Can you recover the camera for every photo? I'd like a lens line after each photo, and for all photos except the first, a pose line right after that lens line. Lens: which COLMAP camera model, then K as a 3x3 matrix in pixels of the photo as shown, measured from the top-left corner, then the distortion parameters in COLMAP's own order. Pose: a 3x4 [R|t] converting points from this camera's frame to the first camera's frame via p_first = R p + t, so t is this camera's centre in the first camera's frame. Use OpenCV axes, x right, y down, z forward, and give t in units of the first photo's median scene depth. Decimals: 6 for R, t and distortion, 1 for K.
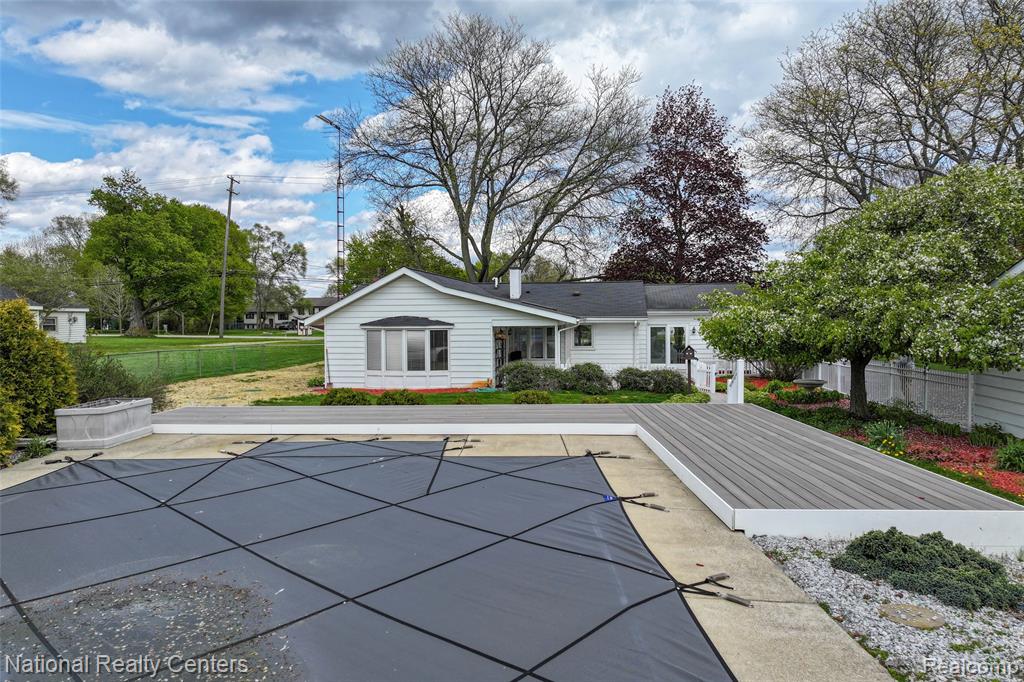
lens RADIAL K [[718.5, 0, 512.5], [0, 718.5, 337.8], [0, 0, 1]] dist [0.002895, 0.007766]
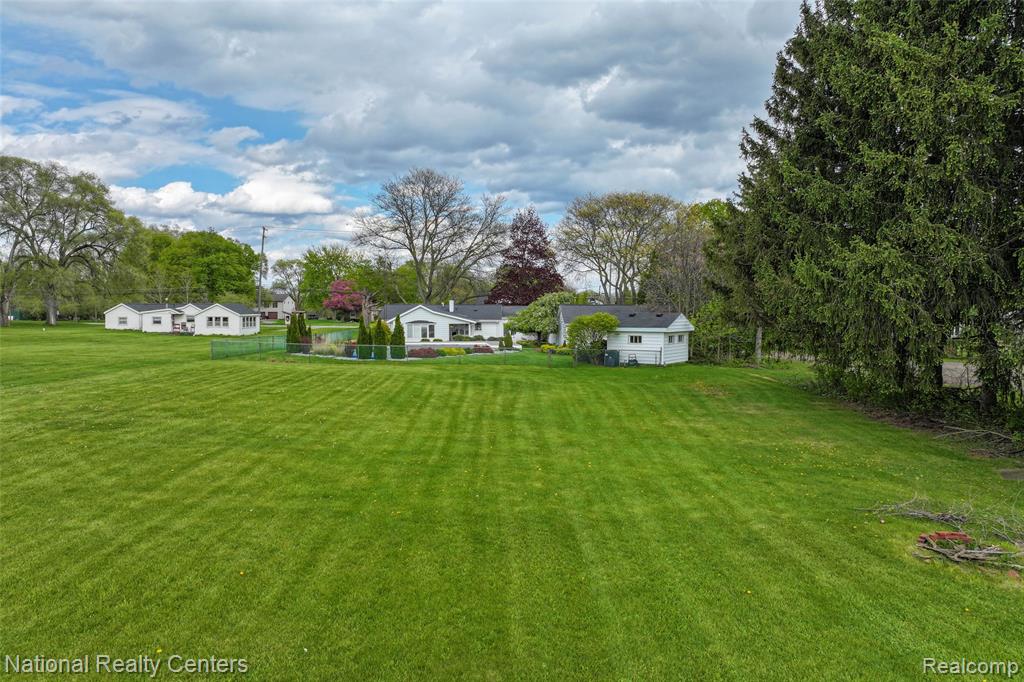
lens RADIAL K [[718.5, 0, 512.5], [0, 718.5, 337.8], [0, 0, 1]] dist [0.002895, 0.007766]
pose [[0.990358, 0.000741, 0.138530, -0.092926], [-0.002980, 0.999868, 0.015955, -0.002642], [-0.138500, -0.016214, 0.990230, -1.064554]]
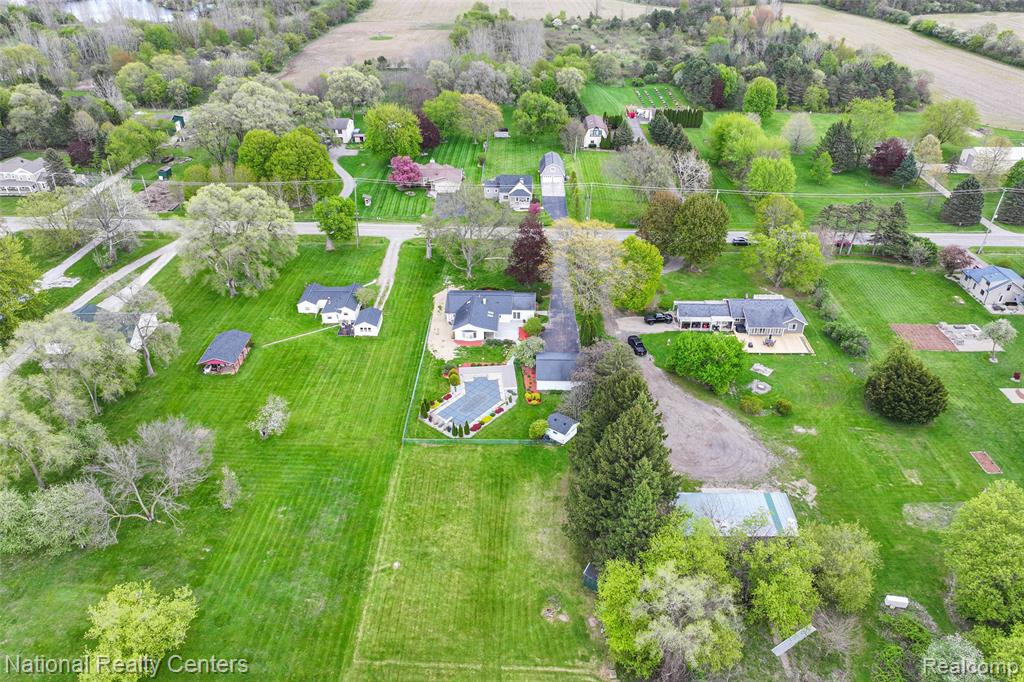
lens RADIAL K [[718.5, 0, 512.5], [0, 718.5, 337.8], [0, 0, 1]] dist [0.002895, 0.007766]
pose [[0.995312, -0.045277, 0.085464, -0.151874], [-0.003271, 0.867386, 0.497625, -1.482888], [-0.096661, -0.495572, 0.863172, -2.124245]]
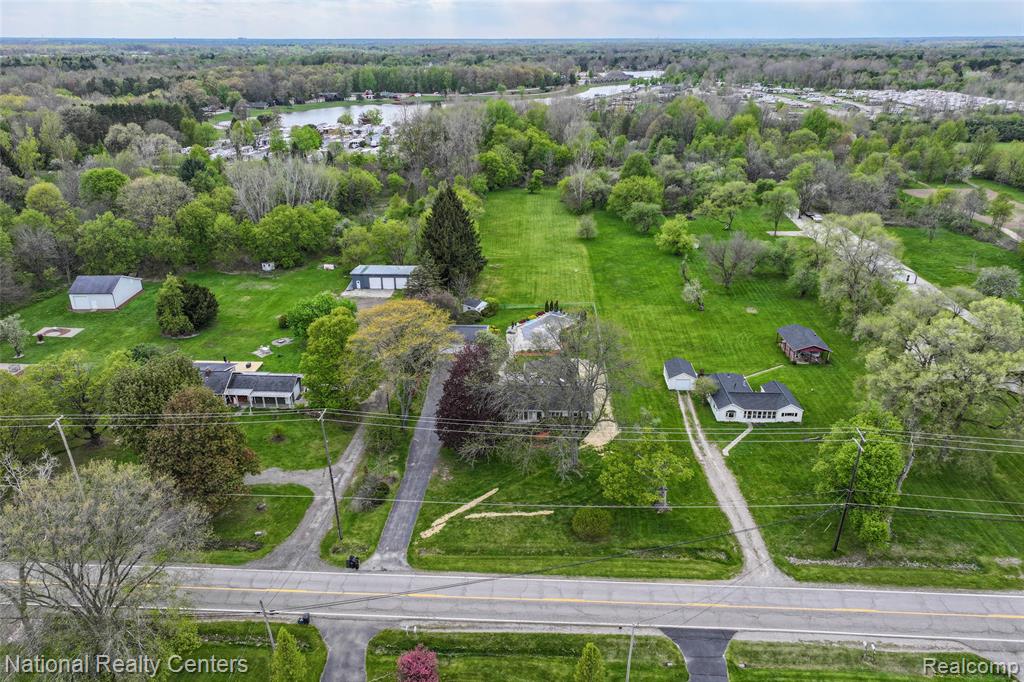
lens RADIAL K [[718.5, 0, 512.5], [0, 718.5, 337.8], [0, 0, 1]] dist [0.002895, 0.007766]
pose [[-0.997423, 0.038855, -0.060316, 0.243103], [0.010396, 0.910067, 0.414331, -1.194913], [0.070990, 0.412637, -0.908125, 2.831968]]
